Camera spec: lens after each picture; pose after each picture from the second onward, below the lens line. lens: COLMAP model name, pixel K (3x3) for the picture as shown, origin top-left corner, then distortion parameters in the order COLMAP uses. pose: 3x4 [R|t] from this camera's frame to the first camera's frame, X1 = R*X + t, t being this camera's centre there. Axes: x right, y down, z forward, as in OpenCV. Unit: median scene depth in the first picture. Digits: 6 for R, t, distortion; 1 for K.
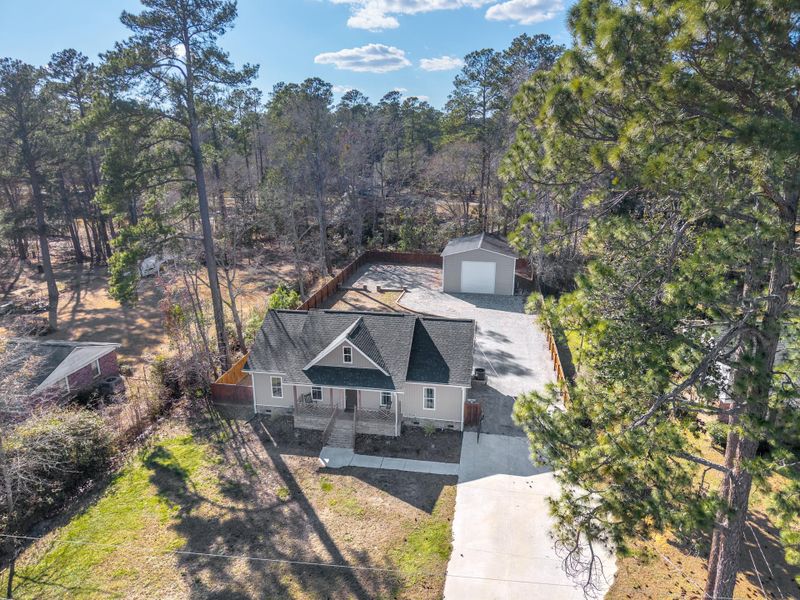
lens RADIAL K [[494.3, 0, 400.0], [0, 494.3, 300.0], [0, 0, 1]] dist [0.000459, -0.002424]
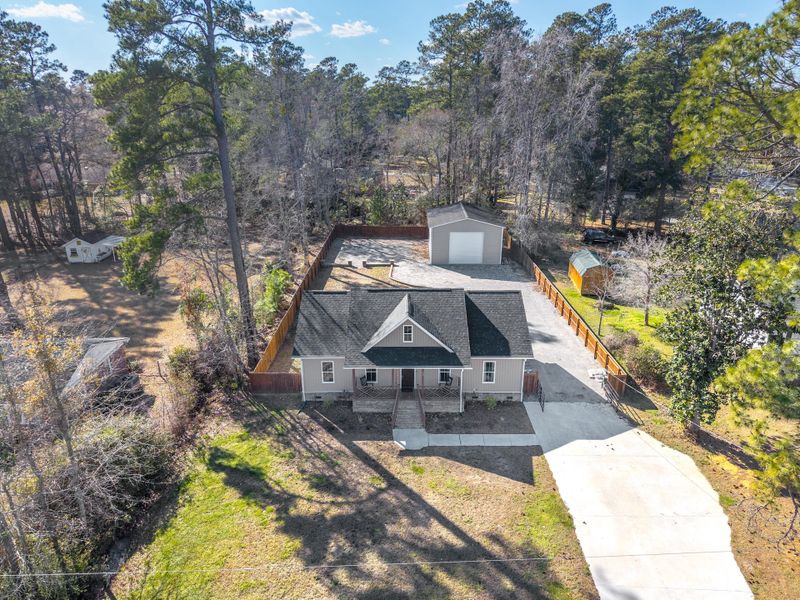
lens RADIAL K [[494.3, 0, 400.0], [0, 494.3, 300.0], [0, 0, 1]] dist [0.000459, -0.002424]
pose [[0.987774, -0.054688, 0.145985, -0.255037], [0.046541, 0.997193, 0.058652, -0.012350], [-0.148783, -0.051140, 0.987547, 0.049834]]
